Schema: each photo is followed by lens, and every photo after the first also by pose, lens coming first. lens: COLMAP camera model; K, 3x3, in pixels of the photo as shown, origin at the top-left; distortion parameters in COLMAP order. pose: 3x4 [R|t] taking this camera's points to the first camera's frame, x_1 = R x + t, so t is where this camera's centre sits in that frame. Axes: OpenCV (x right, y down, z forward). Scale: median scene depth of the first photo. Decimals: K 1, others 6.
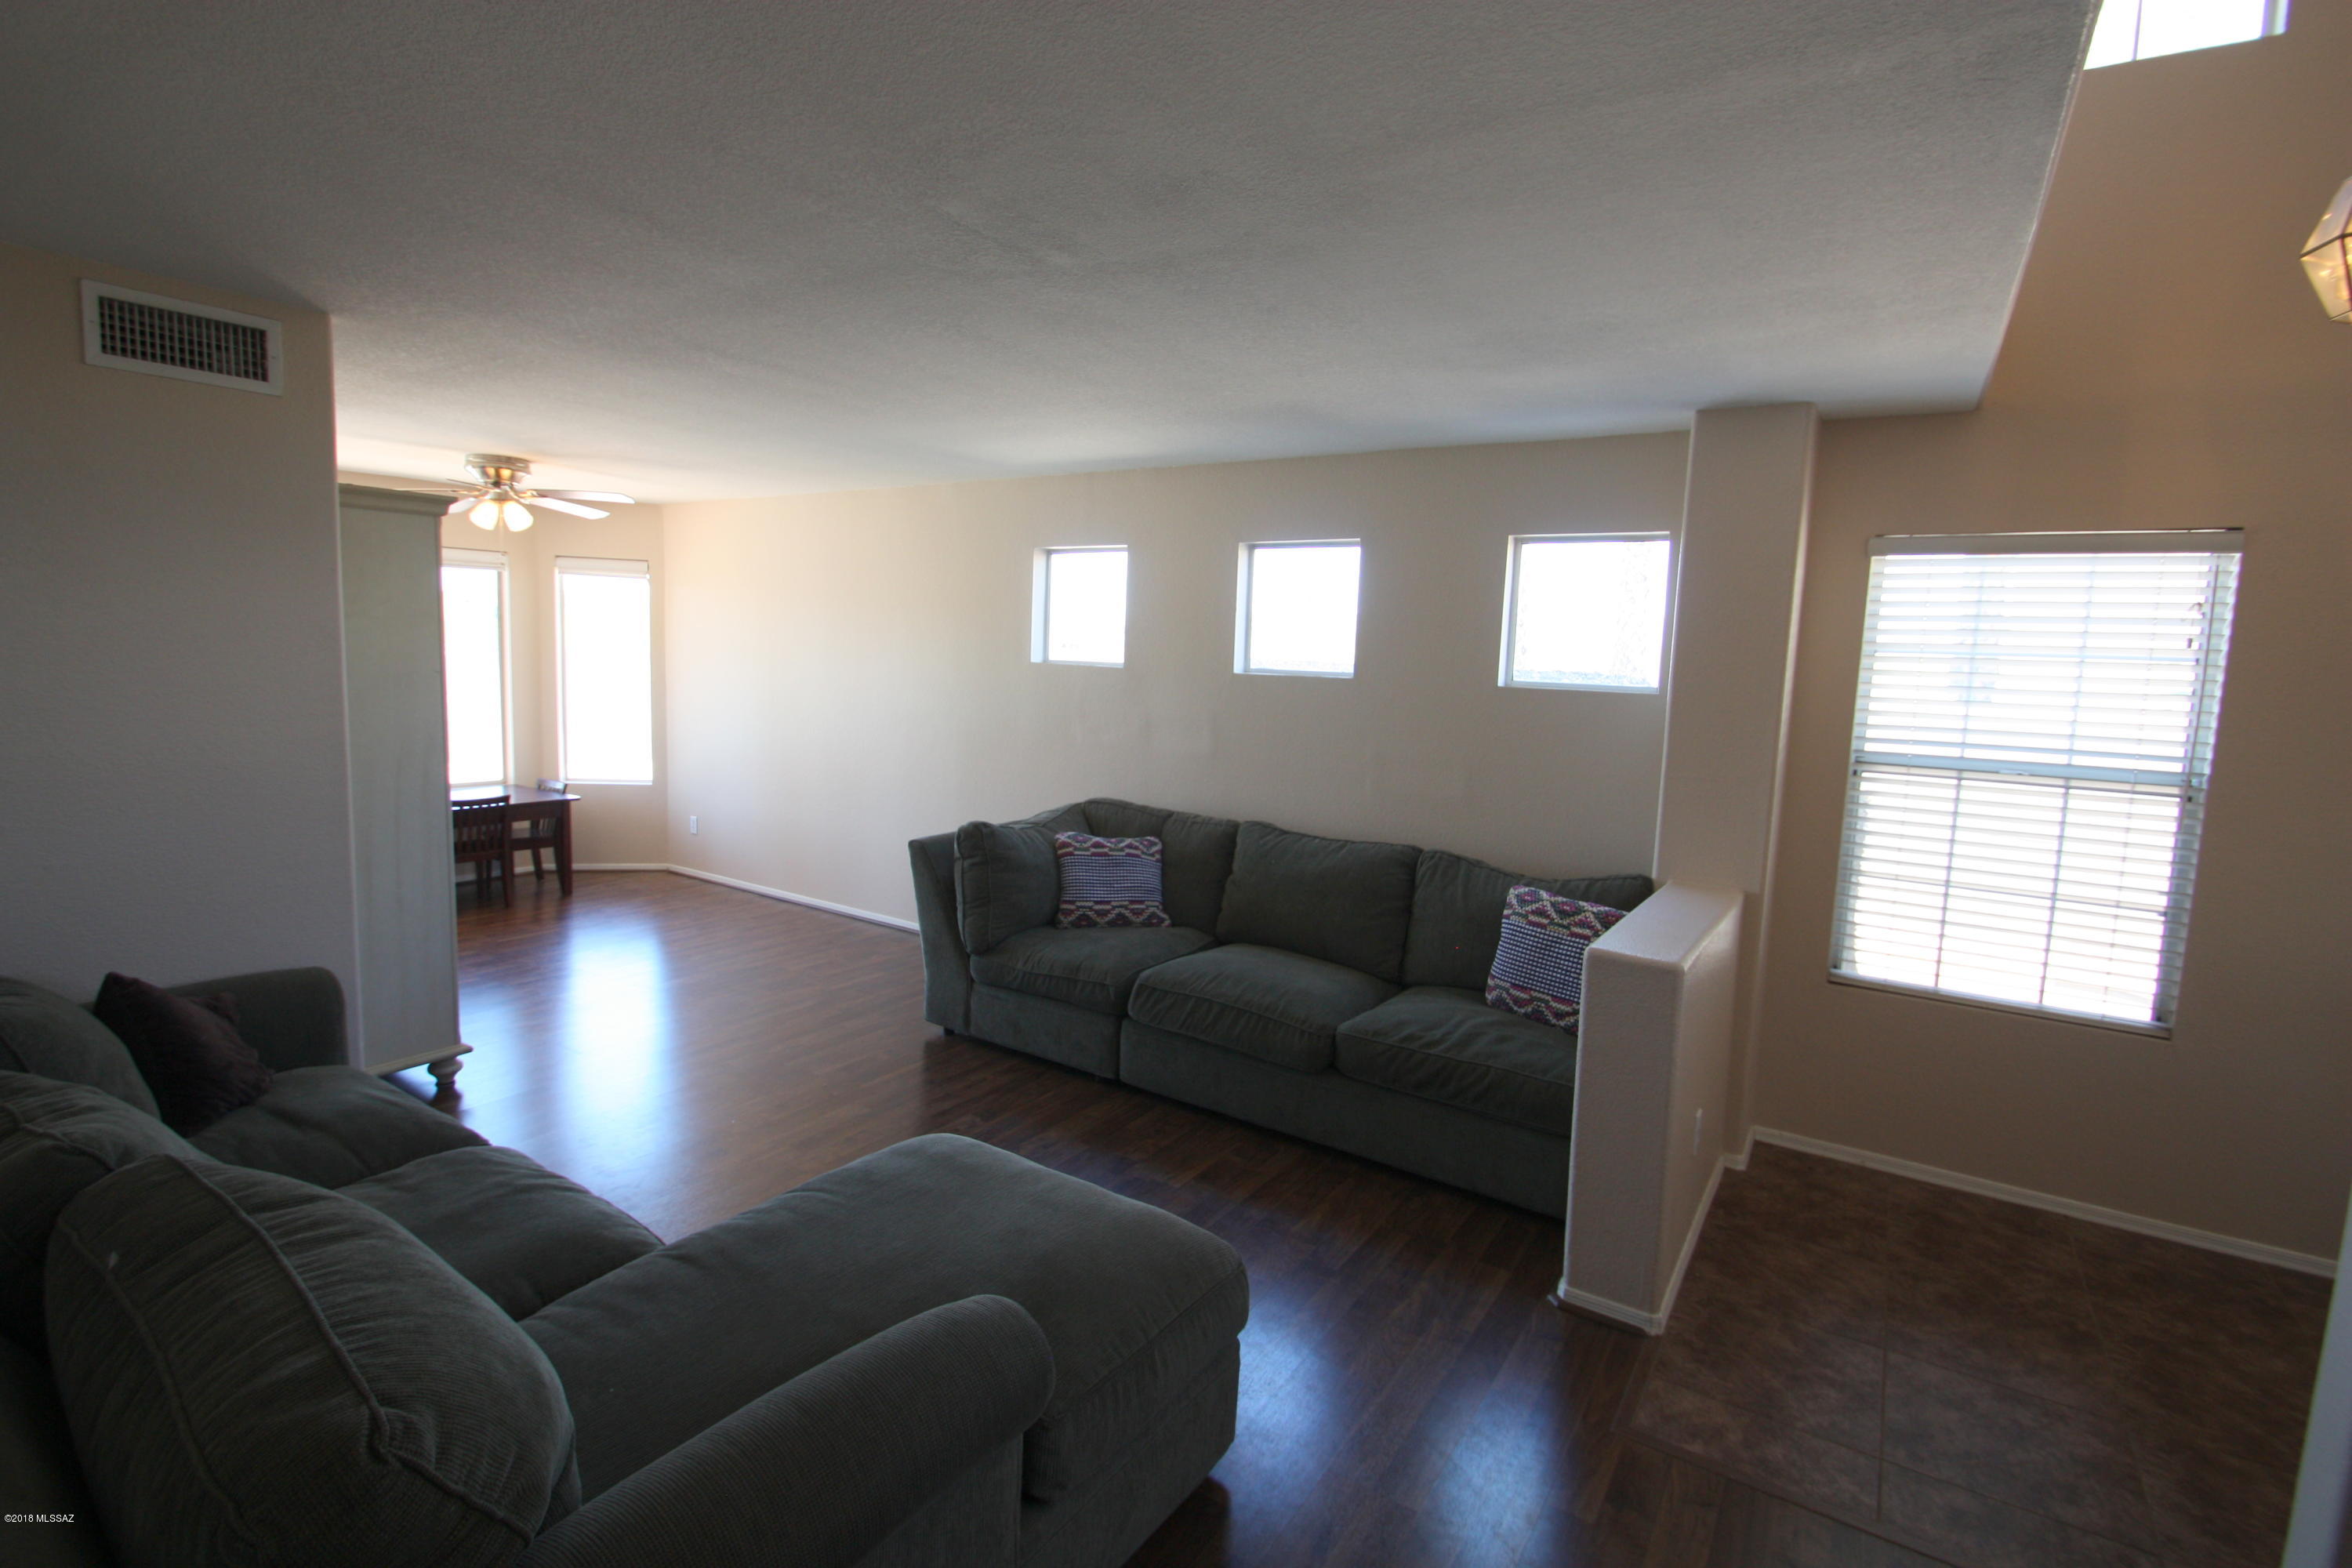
lens RADIAL K [[1099.0, 0, 1160.5], [0, 1099.0, 768.3], [0, 0, 1]] dist [0.018697, -0.017141]
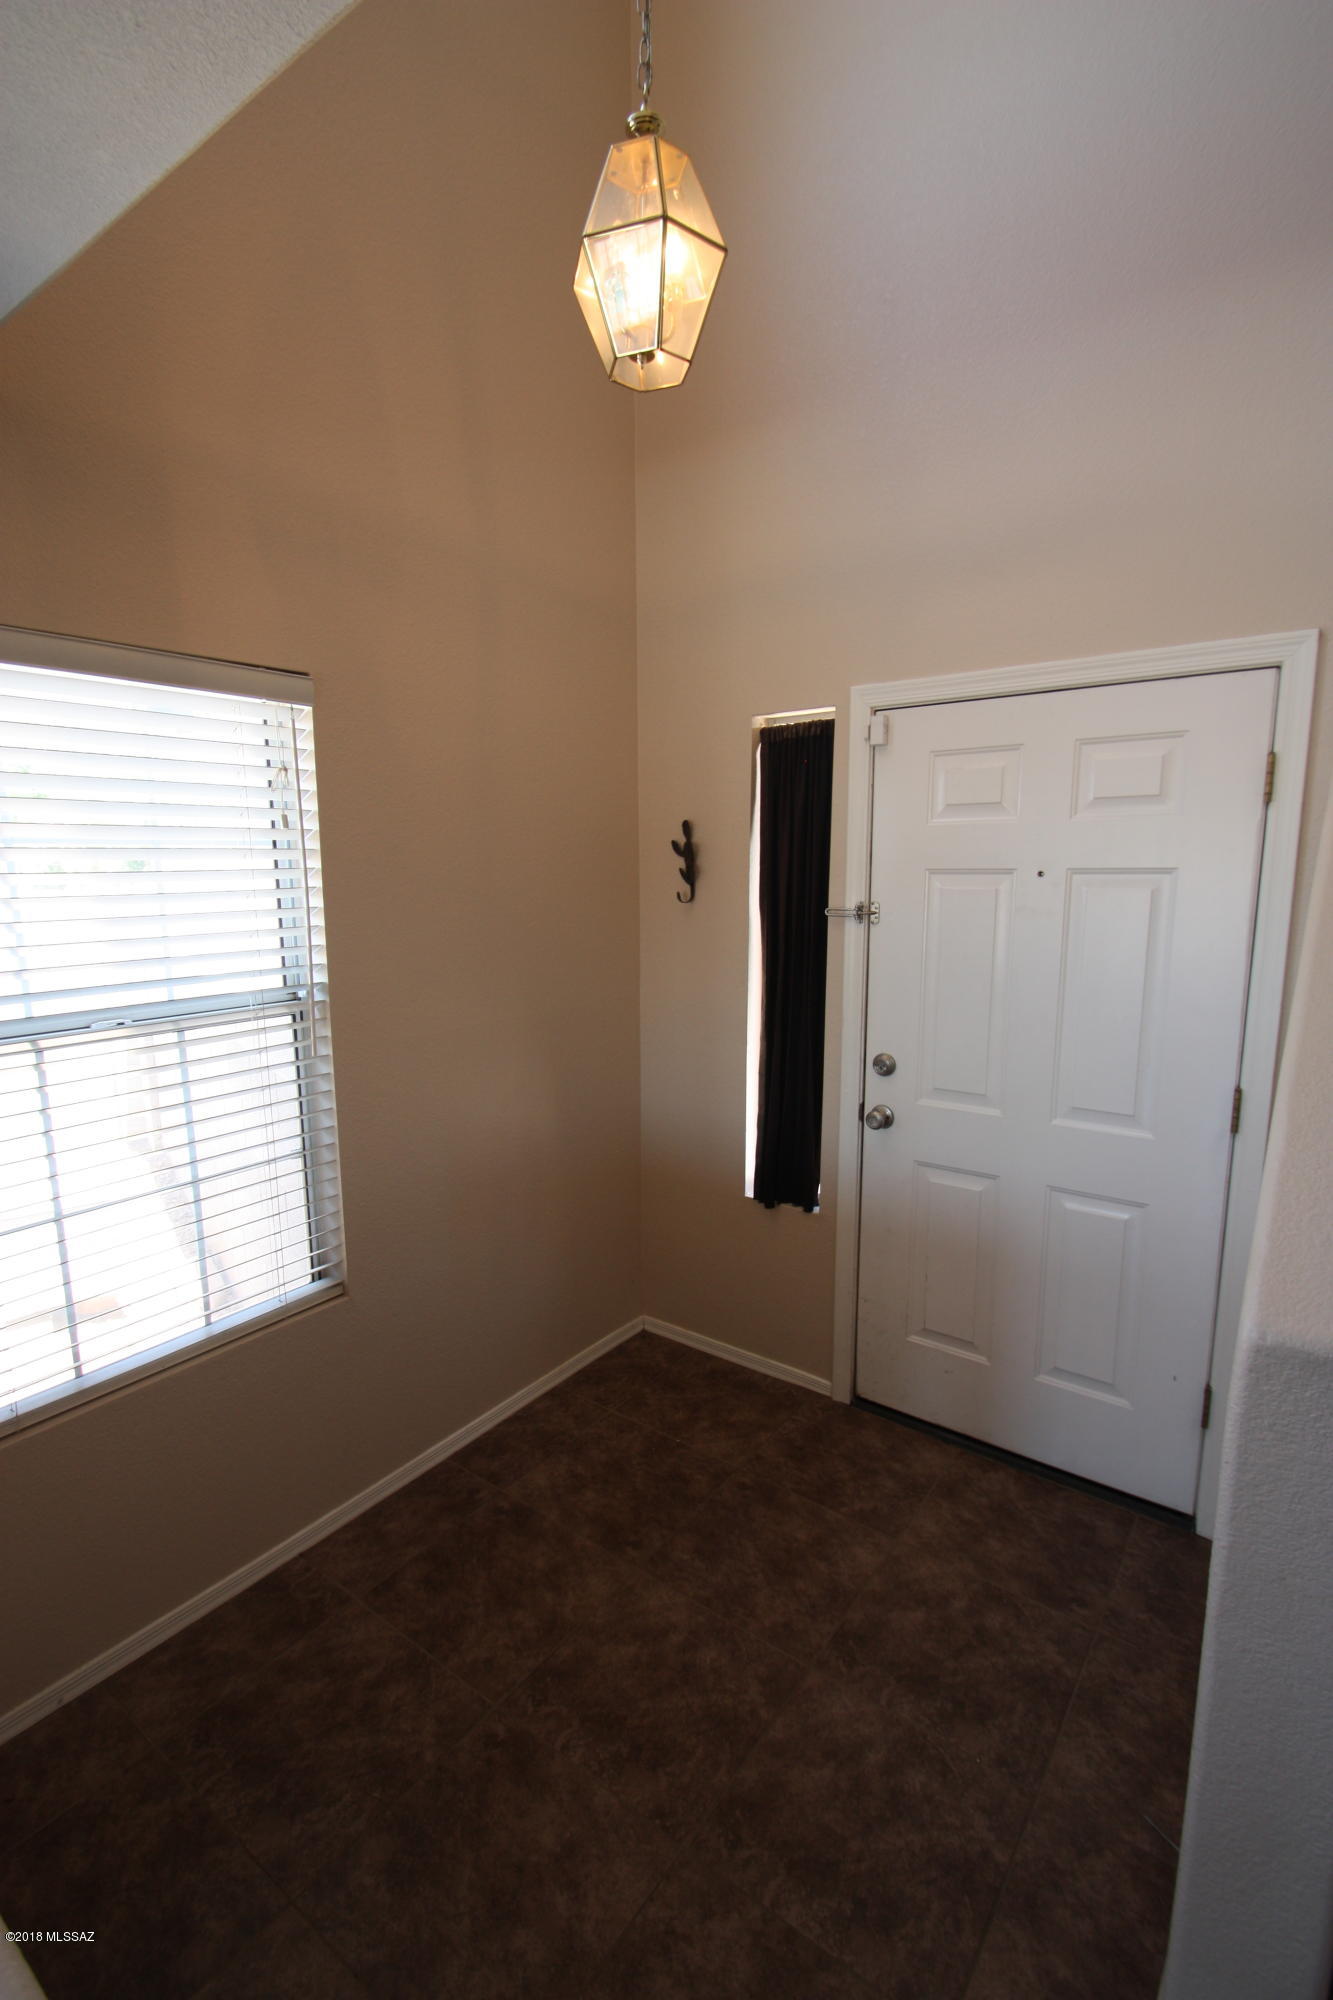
lens RADIAL K [[937.8, 0, 665.6], [0, 937.8, 1009.9], [0, 0, 1]] dist [0.014316, -0.017181]
pose [[0.056977, -0.206676, 0.976749, 0.276345], [0.118794, 0.972791, 0.198909, -0.083846], [-0.991283, 0.104699, 0.079978, 0.694565]]
